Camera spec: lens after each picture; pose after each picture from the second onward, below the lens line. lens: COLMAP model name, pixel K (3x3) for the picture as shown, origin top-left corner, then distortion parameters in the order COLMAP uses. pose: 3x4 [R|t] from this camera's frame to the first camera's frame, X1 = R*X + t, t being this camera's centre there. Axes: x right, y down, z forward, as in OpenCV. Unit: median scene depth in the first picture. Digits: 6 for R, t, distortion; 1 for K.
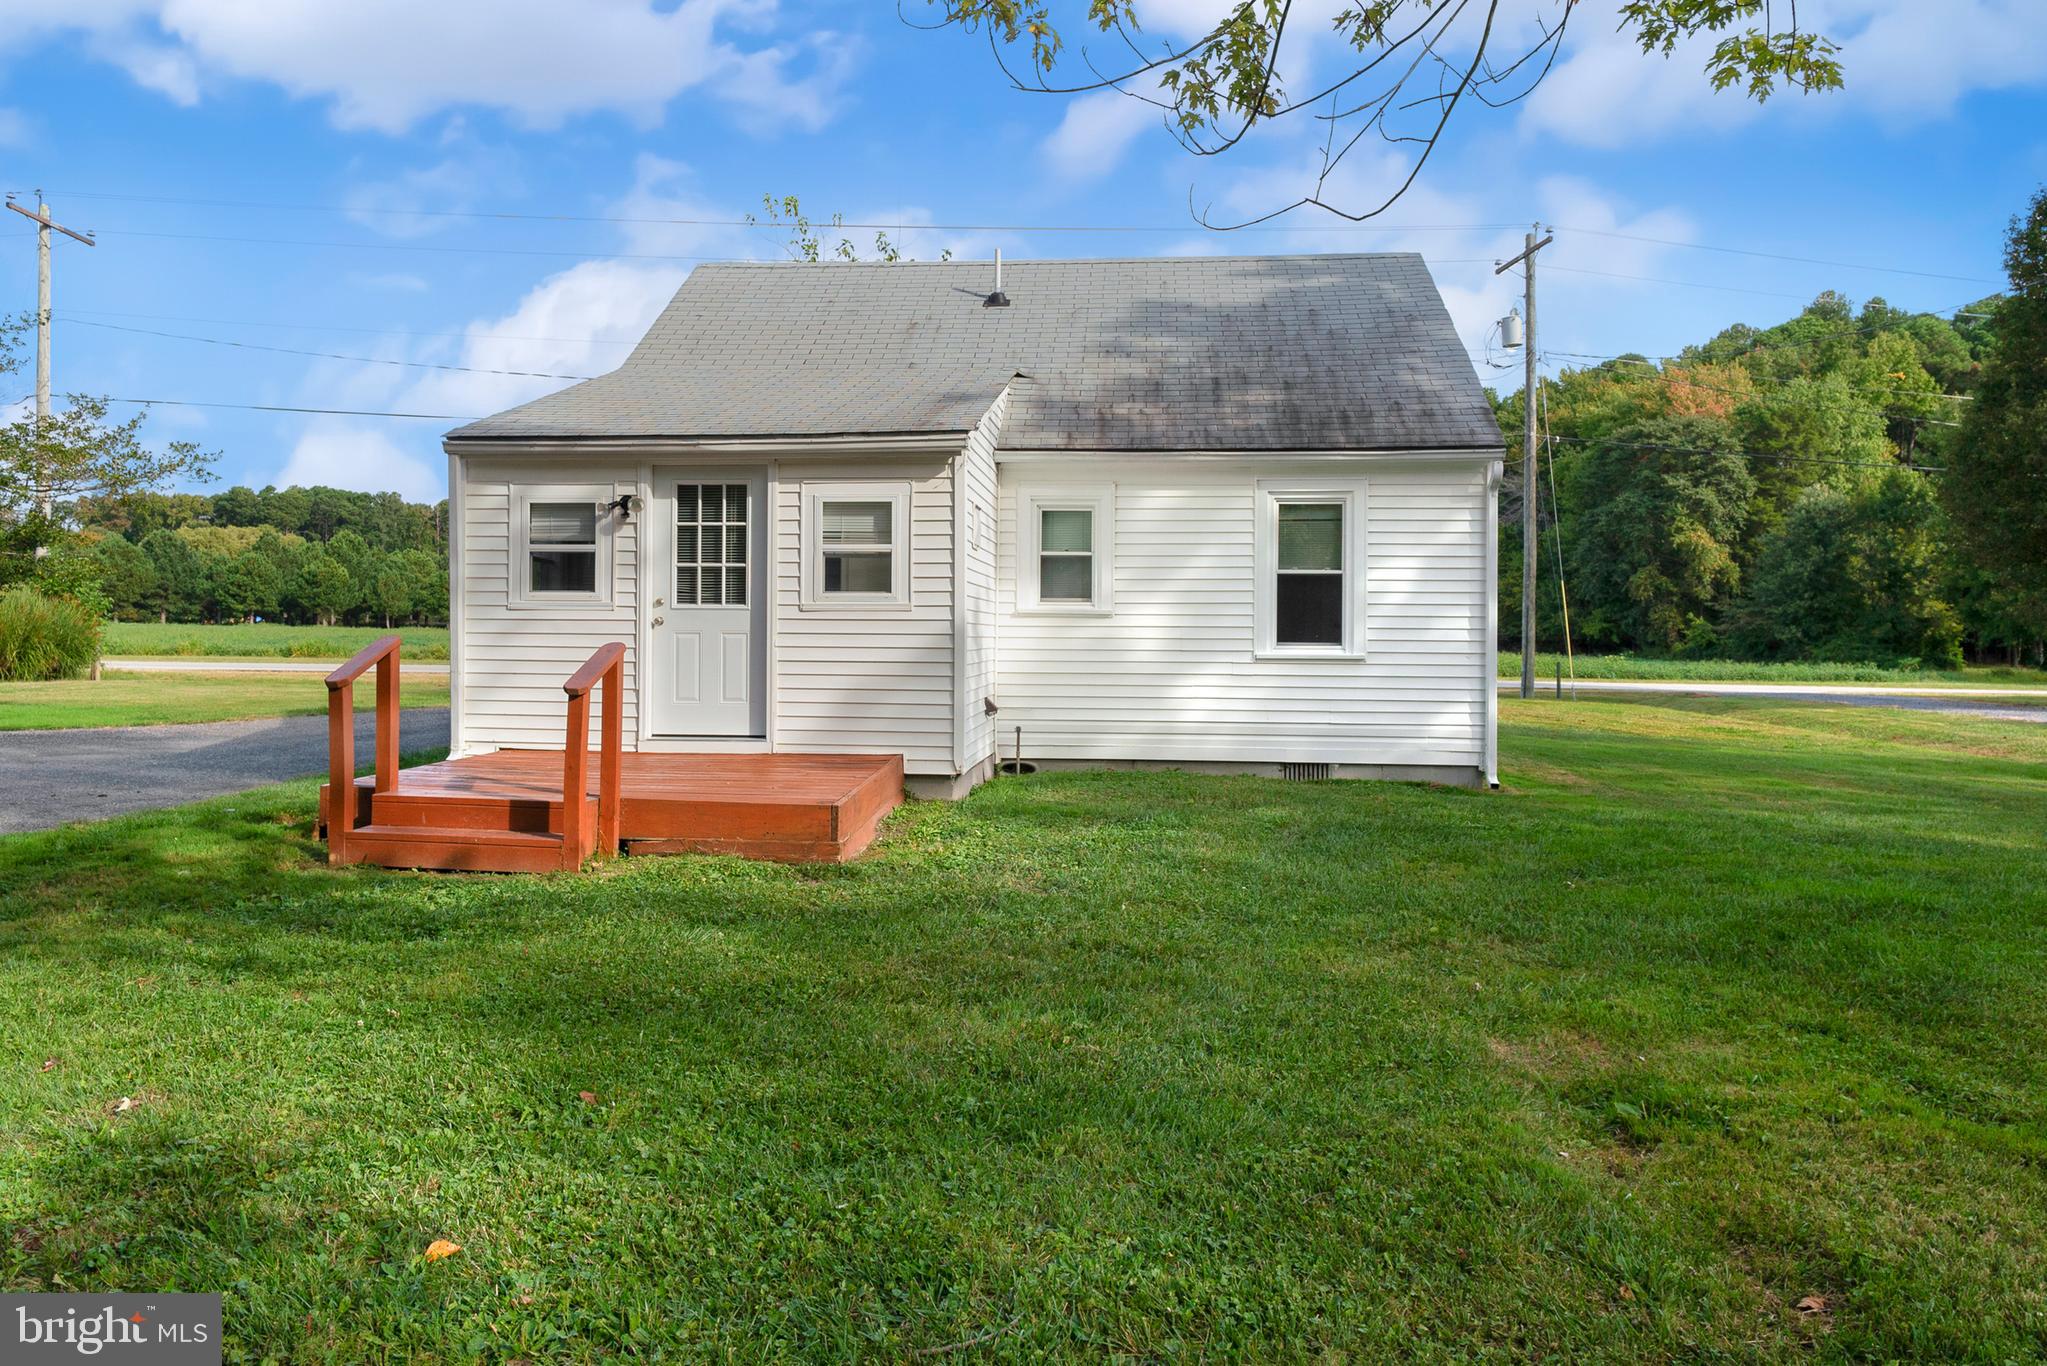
lens RADIAL K [[1309.8, 0, 965.3], [0, 1309.8, 595.6], [0, 0, 1]] dist [-0.005088, -0.000761]
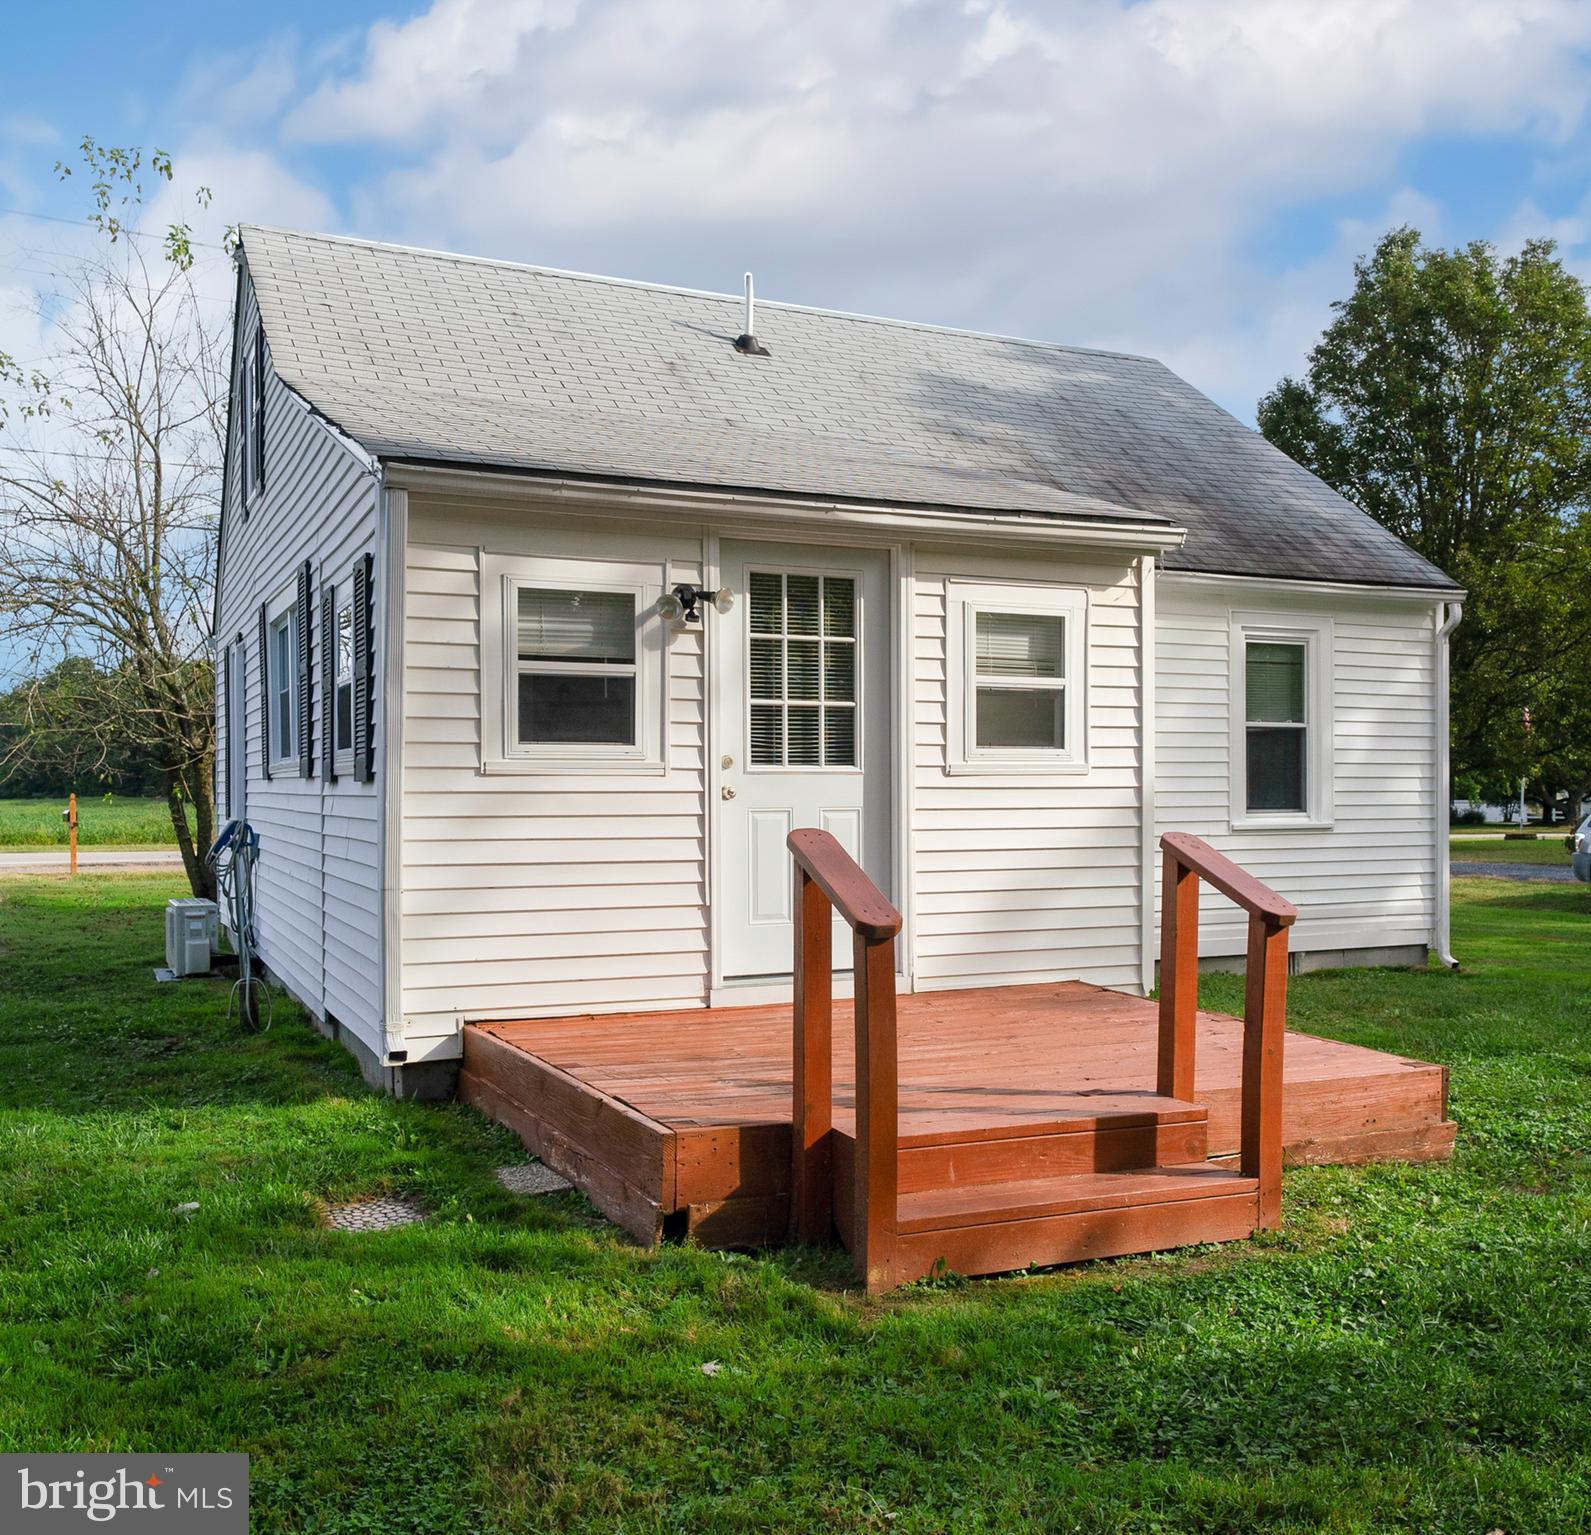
lens RADIAL K [[1534.5, 0, 796.4], [0, 1534.5, 776.6], [0, 0, 1]] dist [-0.010031, 0.000000]
pose [[0.855478, -0.005197, 0.517813, -0.580052], [-0.004724, 0.999830, 0.017839, -0.001175], [-0.517817, -0.017707, 0.855308, 0.368678]]
